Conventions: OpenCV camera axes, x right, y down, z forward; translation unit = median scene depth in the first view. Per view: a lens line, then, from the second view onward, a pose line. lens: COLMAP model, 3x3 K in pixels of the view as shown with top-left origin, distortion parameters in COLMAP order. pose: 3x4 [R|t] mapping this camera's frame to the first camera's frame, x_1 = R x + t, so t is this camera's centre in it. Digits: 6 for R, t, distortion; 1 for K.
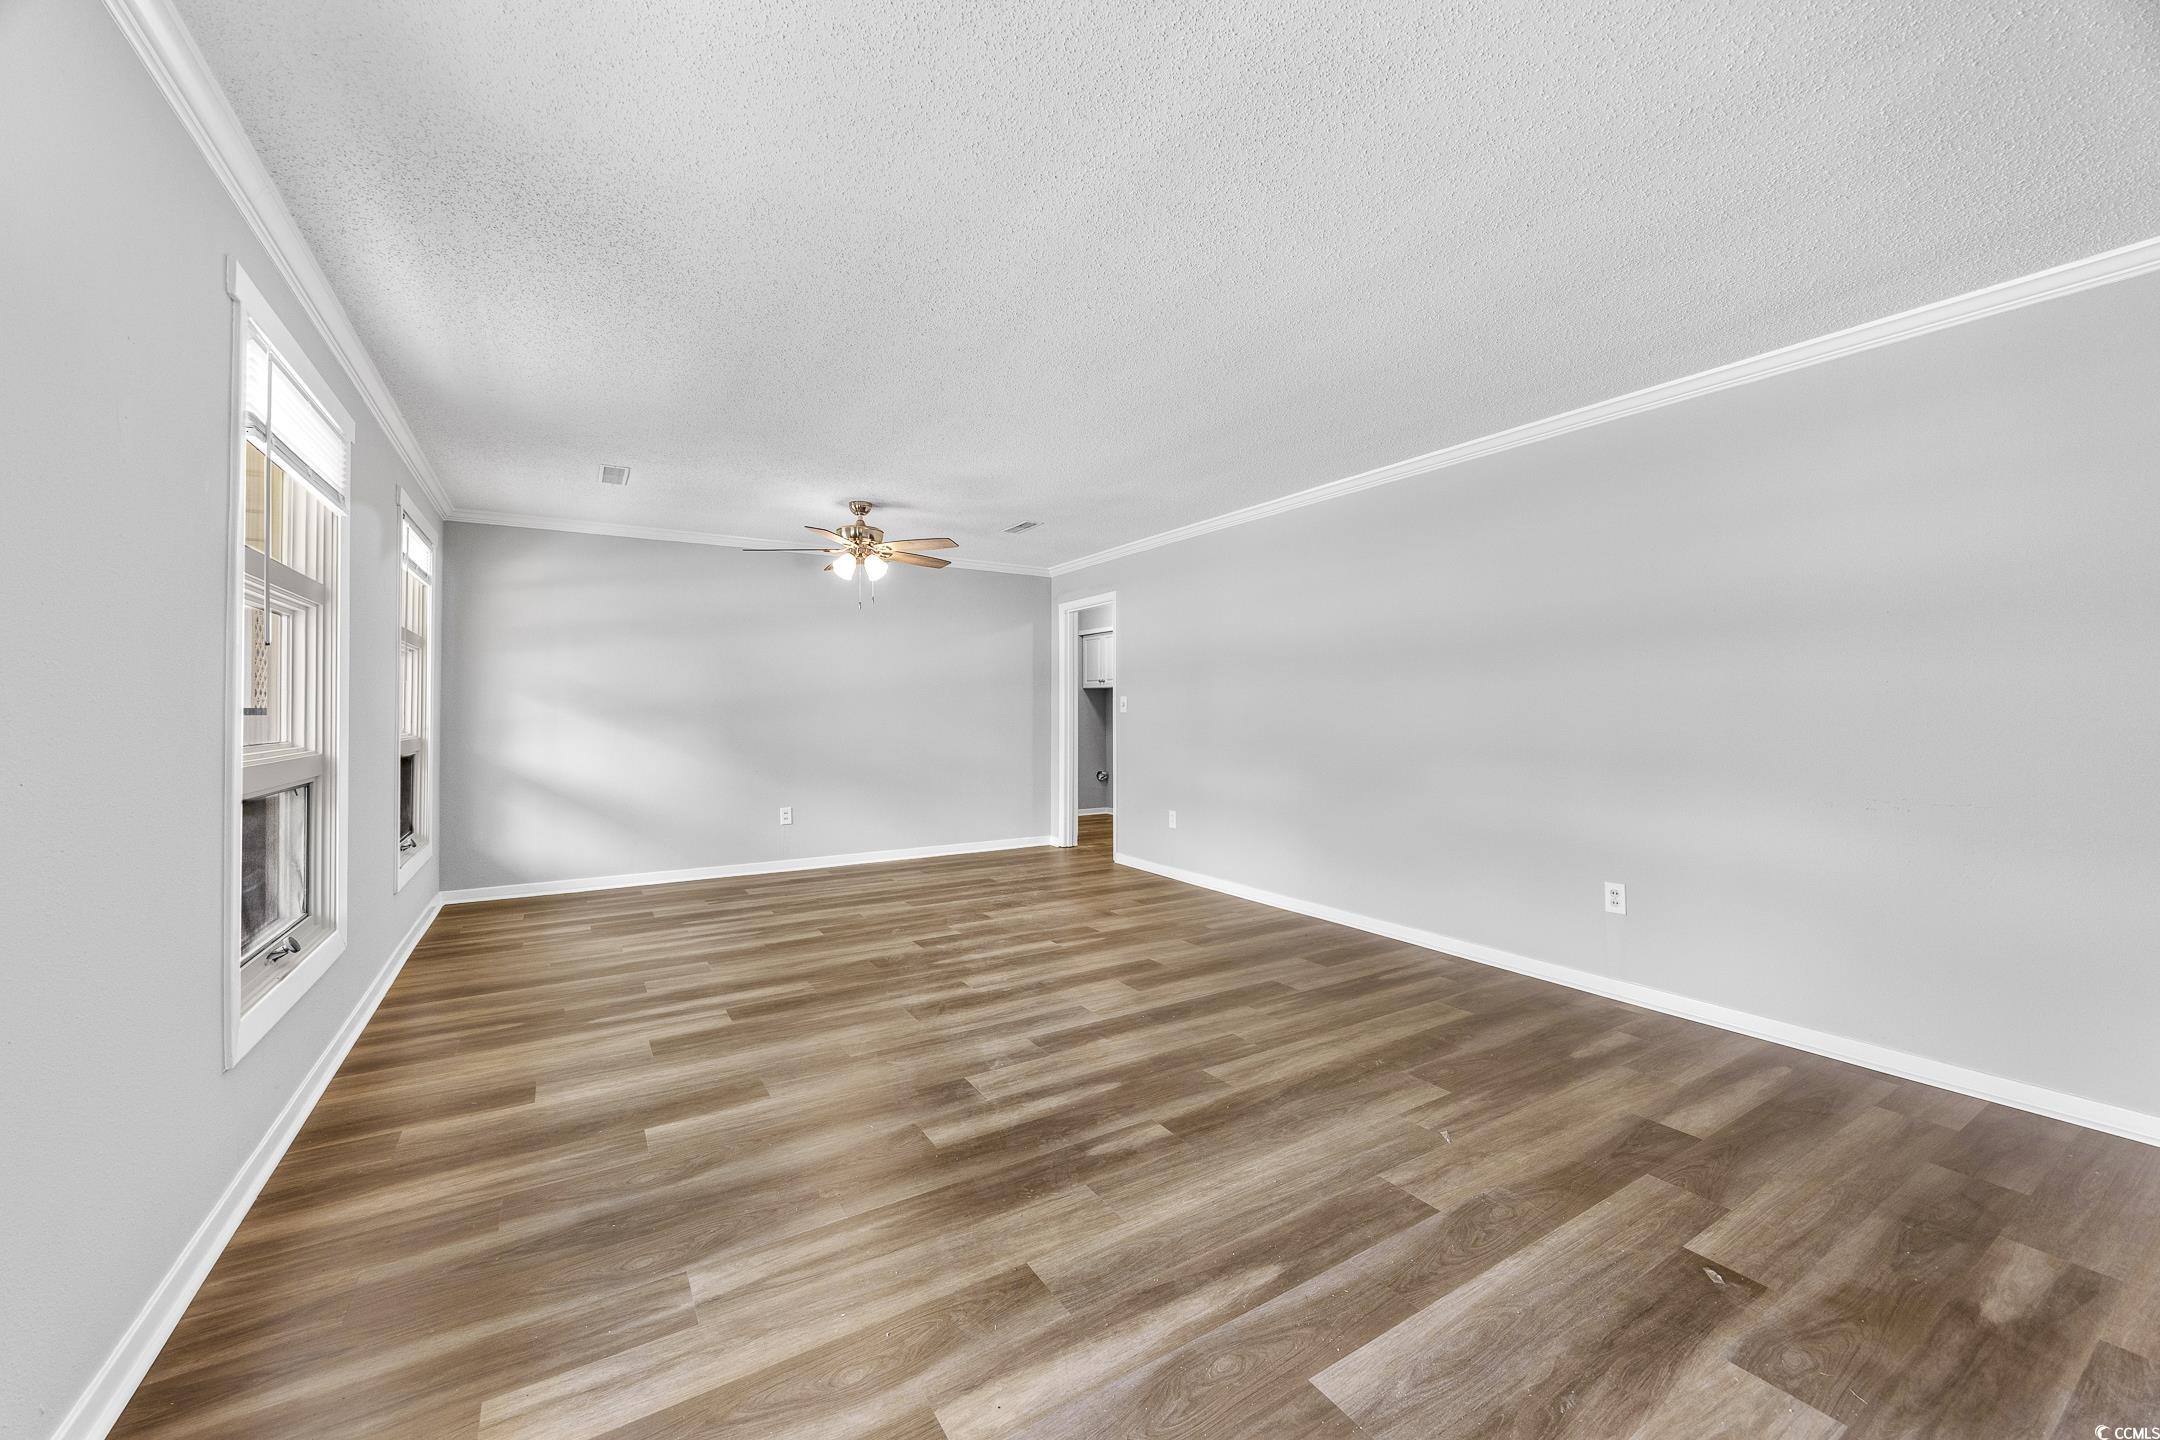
lens RADIAL K [[837.6, 0, 1059.7], [0, 837.6, 715.1], [0, 0, 1]] dist [-0.001353, -0.000167]
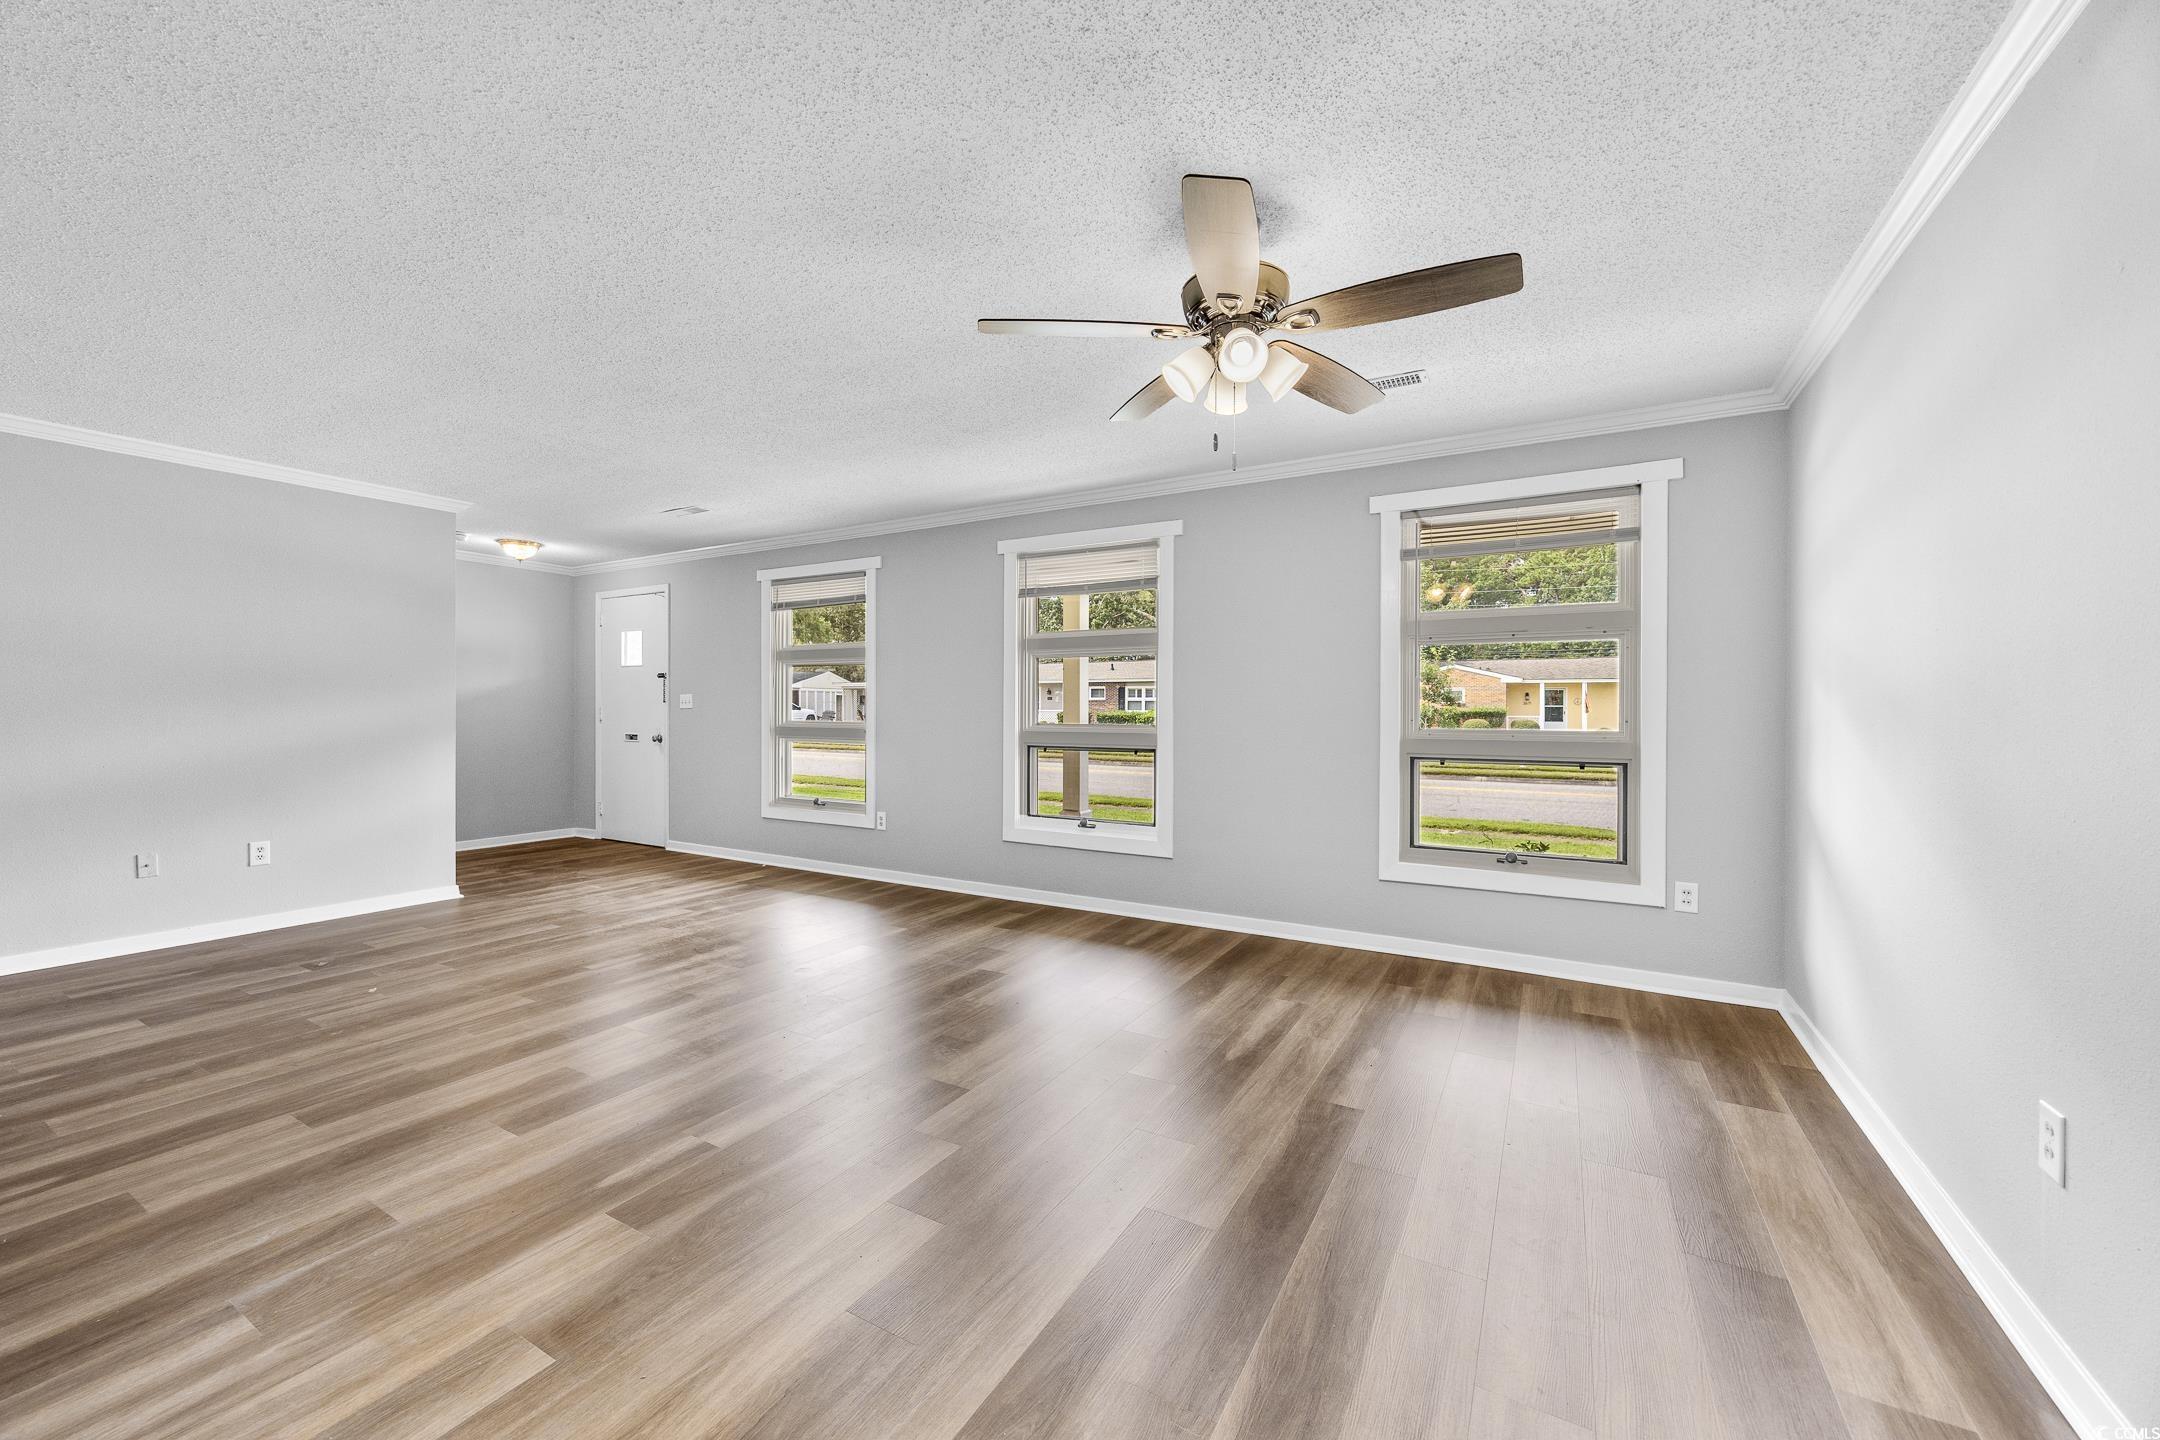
lens RADIAL K [[837.6, 0, 1059.7], [0, 837.6, 715.1], [0, 0, 1]] dist [-0.001353, -0.000167]
pose [[-0.881256, 0.003397, -0.472627, 0.064220], [0.000717, 0.999983, 0.005851, 0.003928], [0.472639, 0.004817, -0.881243, 2.106159]]
